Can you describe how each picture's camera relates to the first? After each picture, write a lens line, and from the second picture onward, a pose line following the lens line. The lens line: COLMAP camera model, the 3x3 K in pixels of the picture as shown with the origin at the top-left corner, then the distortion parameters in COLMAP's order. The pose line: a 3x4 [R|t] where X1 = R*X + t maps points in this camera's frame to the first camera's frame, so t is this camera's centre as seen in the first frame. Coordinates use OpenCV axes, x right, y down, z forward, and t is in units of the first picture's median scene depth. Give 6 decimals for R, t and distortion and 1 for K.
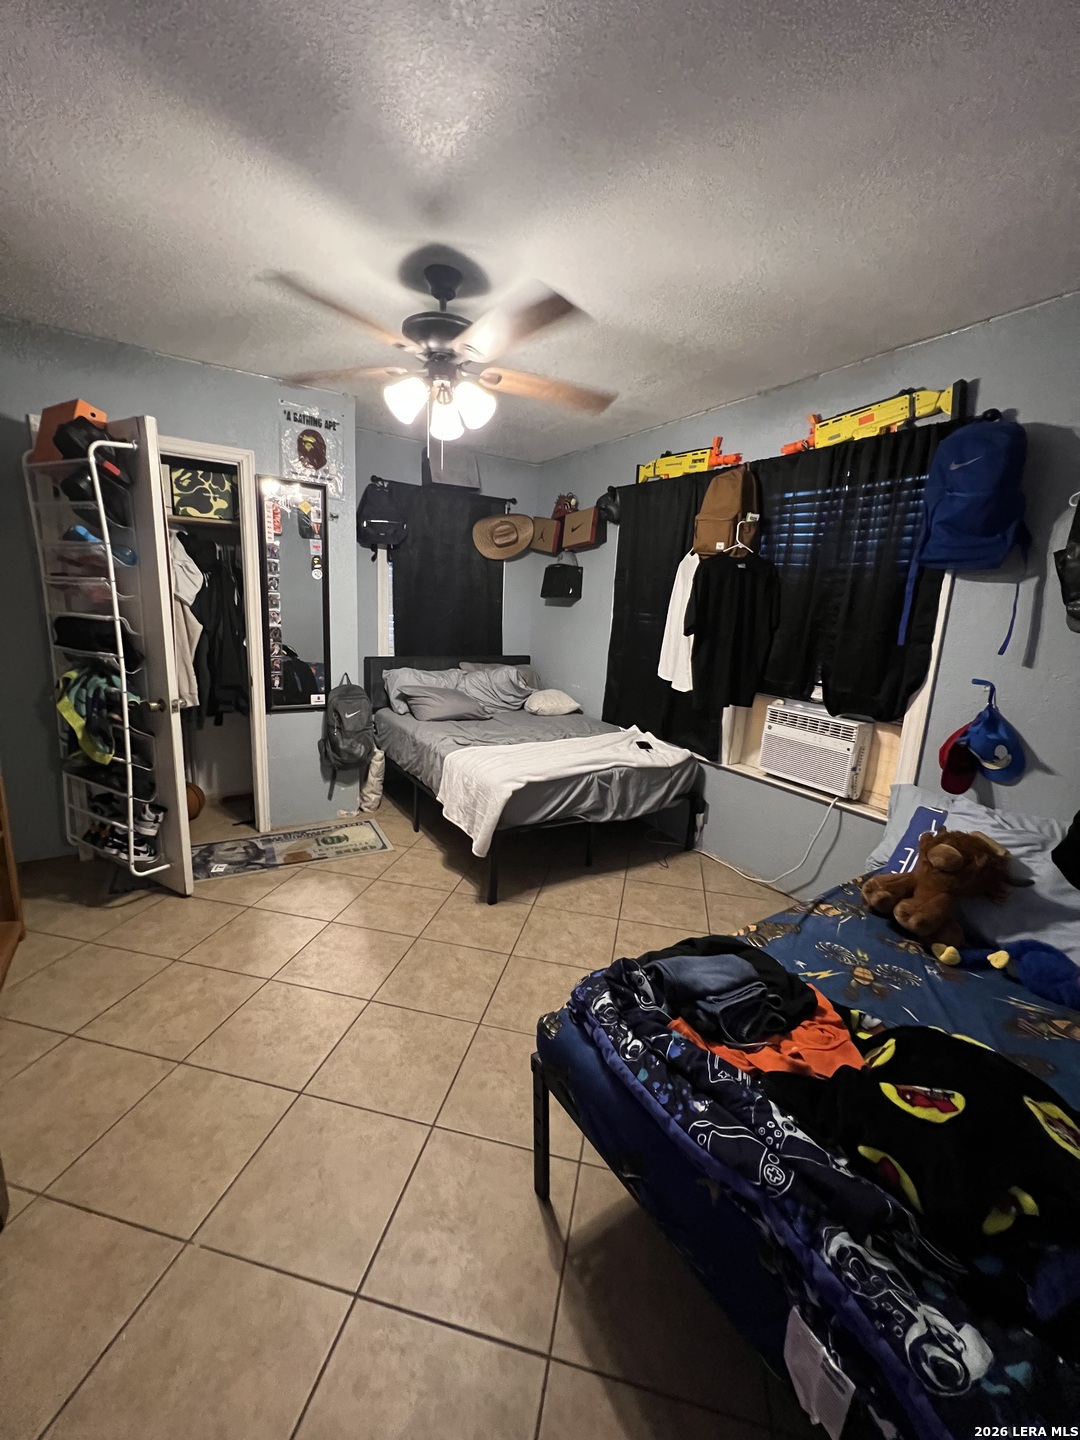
lens RADIAL K [[578.1, 0, 540.0], [0, 578.1, 720.0], [0, 0, 1]] dist [-0.001038, 0.000009]
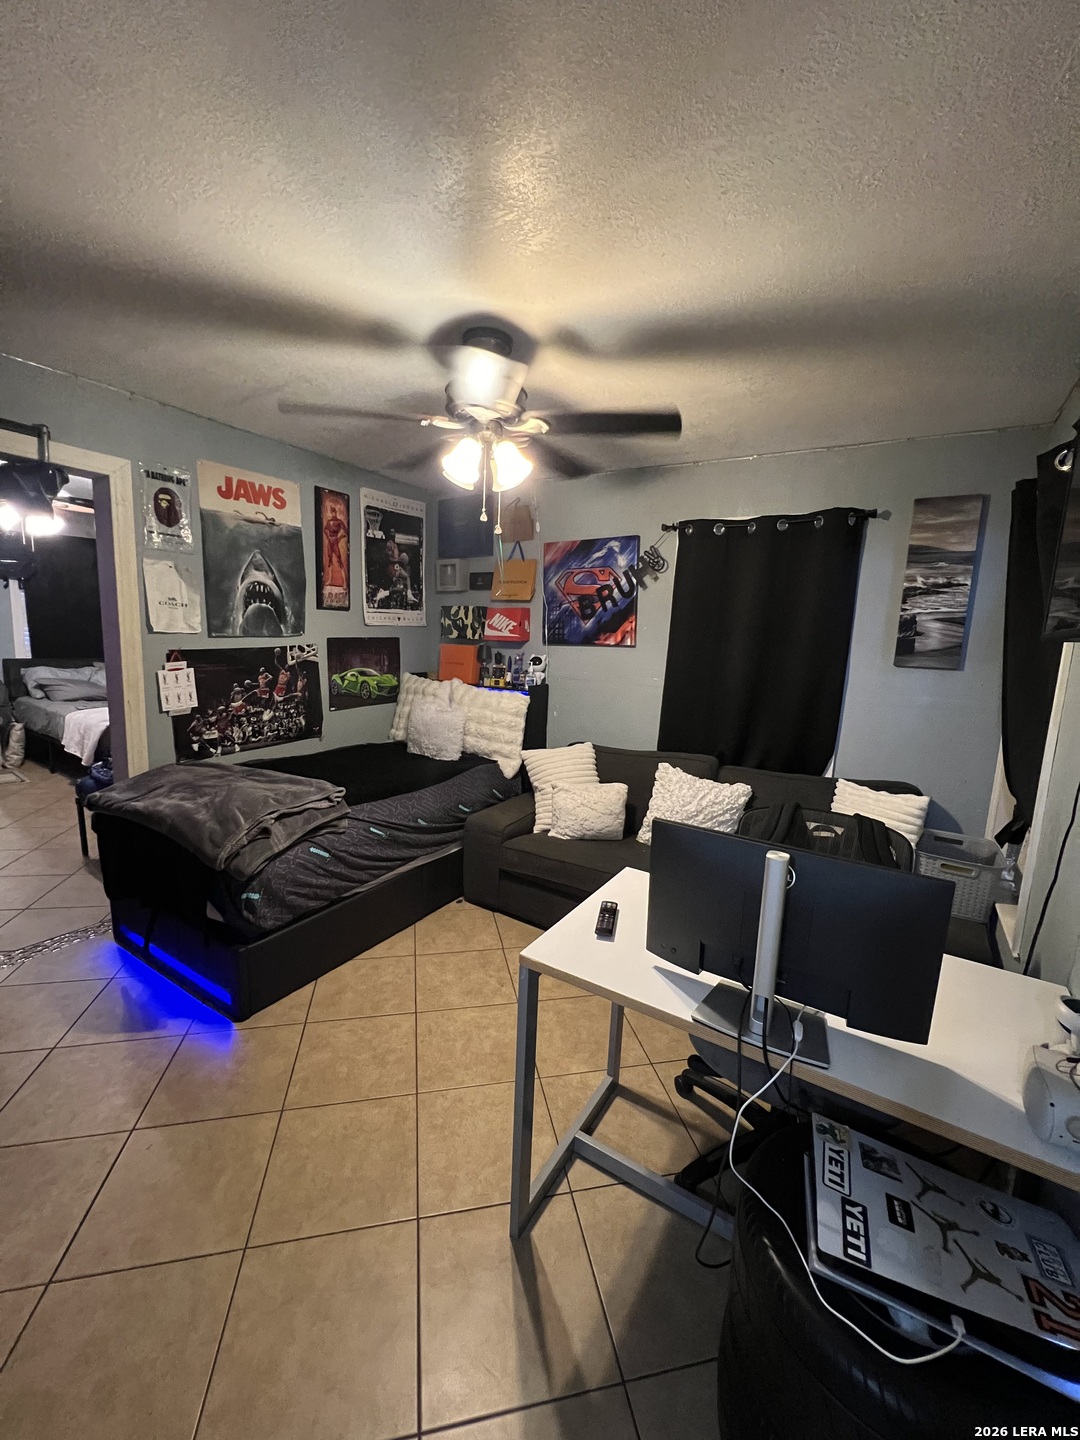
lens RADIAL K [[578.8, 0, 540.0], [0, 578.8, 720.0], [0, 0, 1]] dist [0.000303, 0.000192]
pose [[0.911194, -0.058860, 0.407752, 0.291251], [0.069470, 0.997521, -0.011247, 0.142277], [-0.406079, 0.038575, 0.913023, -0.766140]]
